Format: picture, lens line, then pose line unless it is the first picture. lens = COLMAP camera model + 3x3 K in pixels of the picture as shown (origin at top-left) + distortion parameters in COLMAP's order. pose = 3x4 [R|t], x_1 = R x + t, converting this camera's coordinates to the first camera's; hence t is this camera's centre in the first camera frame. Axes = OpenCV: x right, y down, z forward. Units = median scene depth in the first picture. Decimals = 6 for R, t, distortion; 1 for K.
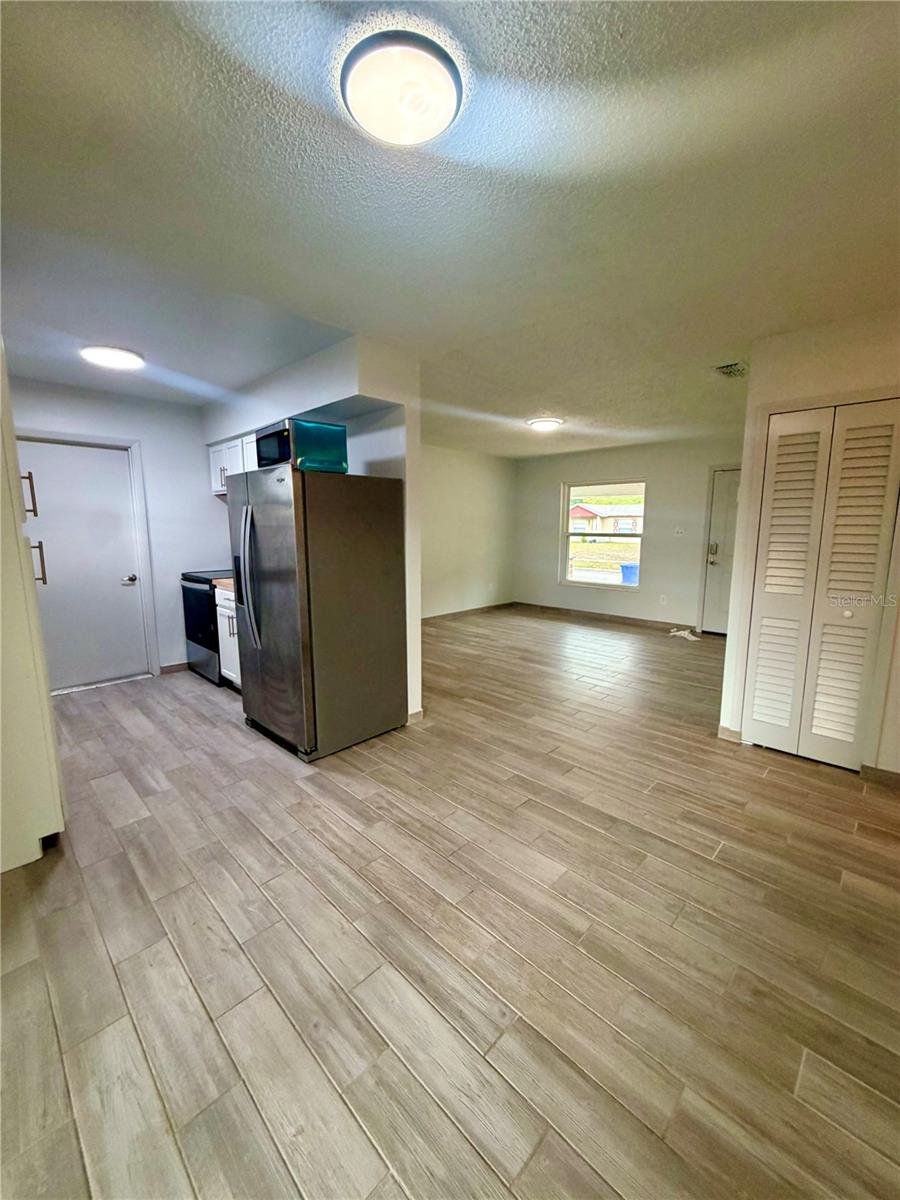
lens RADIAL K [[478.6, 0, 449.2], [0, 478.6, 597.4], [0, 0, 1]] dist [-0.001141, 0.000505]
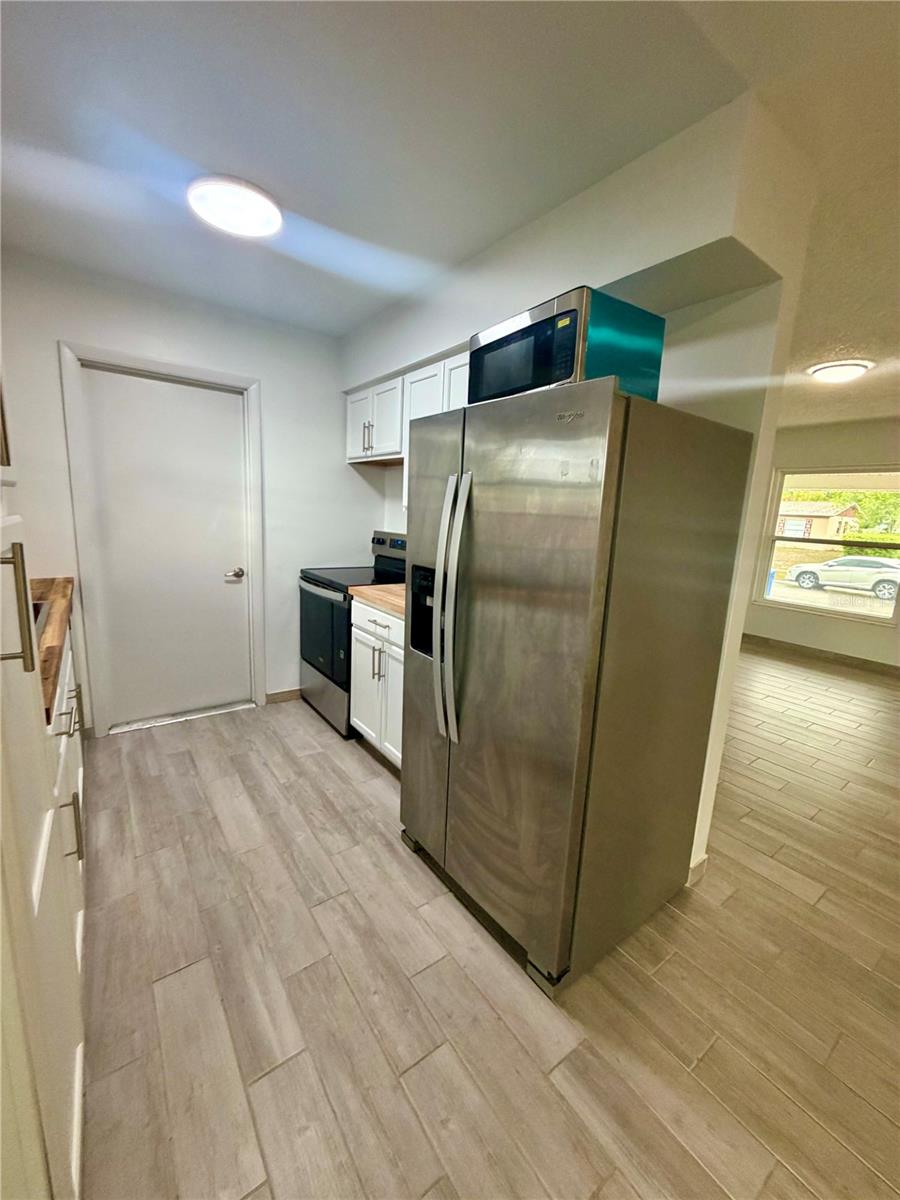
lens RADIAL K [[478.6, 0, 449.1], [0, 478.6, 598.3], [0, 0, 1]] dist [-0.001141, 0.000505]
pose [[0.985614, 0.075804, -0.151059, -0.349467], [-0.071257, 0.996833, 0.035296, -0.076157], [0.153257, -0.024024, 0.987894, 0.491500]]
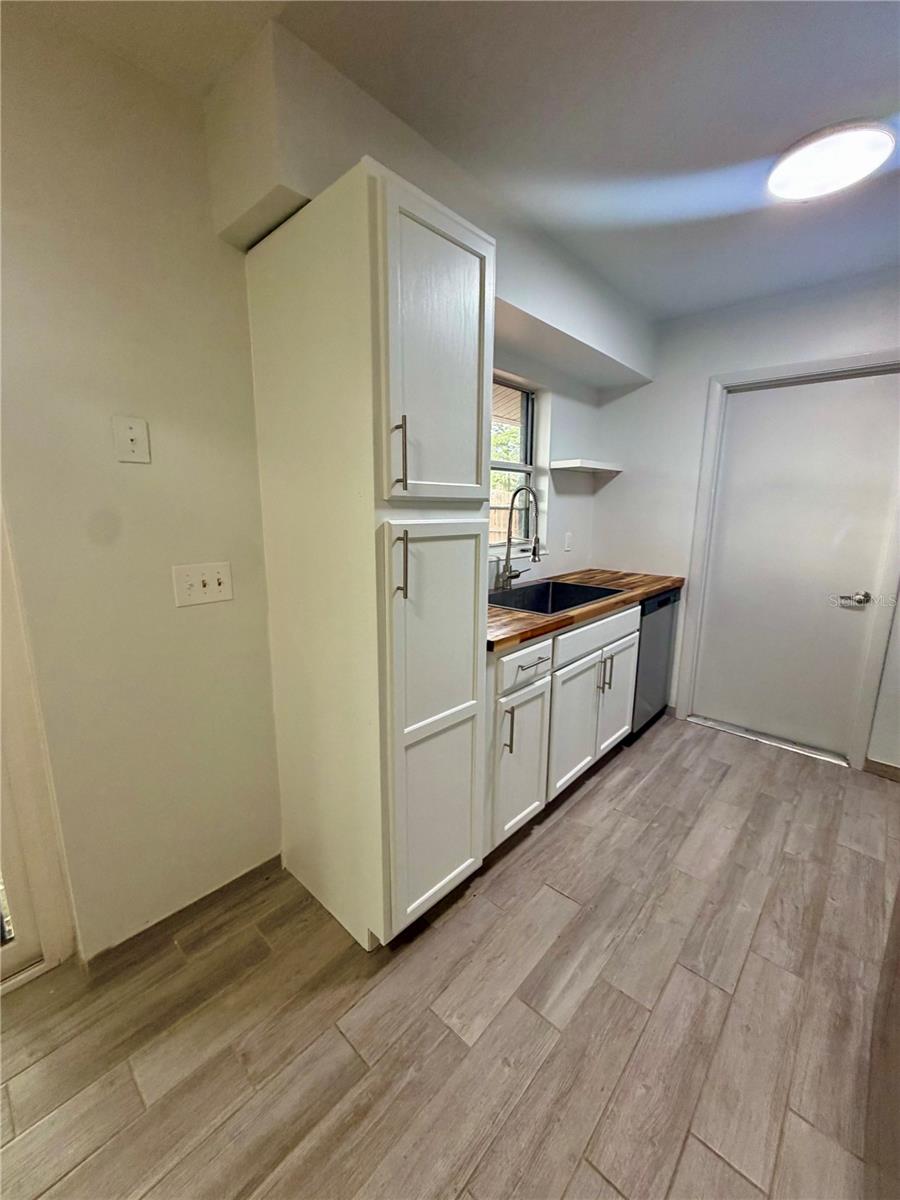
lens RADIAL K [[478.6, 0, 450.2], [0, 478.6, 597.2], [0, 0, 1]] dist [-0.001141, 0.000505]
pose [[0.031173, 0.190451, -0.981202, -0.154398], [-0.155343, 0.970673, 0.183472, -0.105627], [0.987369, 0.146703, 0.059844, 0.700072]]
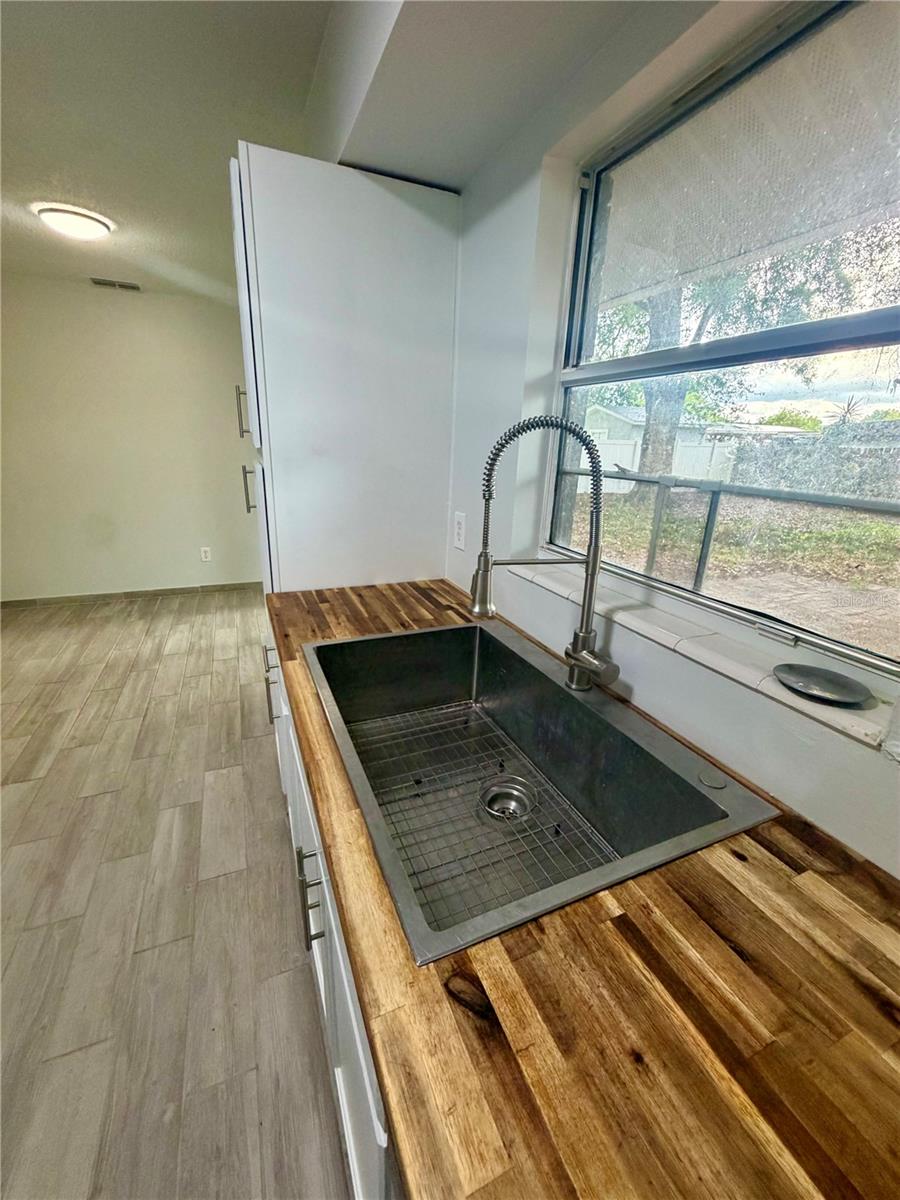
lens RADIAL K [[478.6, 0, 449.0], [0, 478.6, 603.1], [0, 0, 1]] dist [-0.001141, 0.000505]
pose [[-0.926822, -0.153061, 0.342888, -1.065699], [0.016508, 0.895660, 0.444434, -0.193524], [-0.375137, 0.417572, -0.827591, 1.167042]]
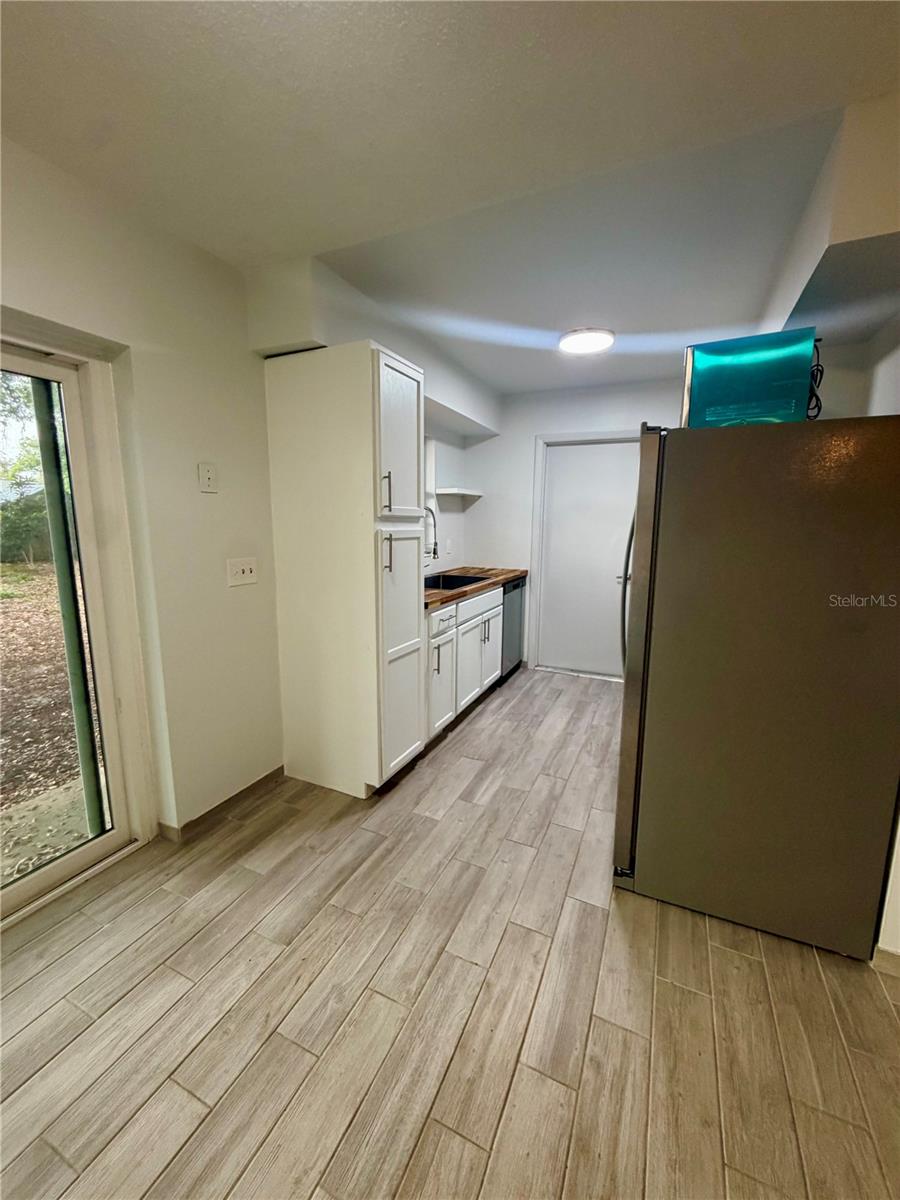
lens RADIAL K [[478.6, 0, 449.4], [0, 478.6, 598.8], [0, 0, 1]] dist [-0.001141, 0.000505]
pose [[0.330497, 0.155744, -0.930868, 0.172696], [-0.148595, 0.982576, 0.111637, -0.076834], [0.932036, 0.101427, 0.347881, 0.511507]]
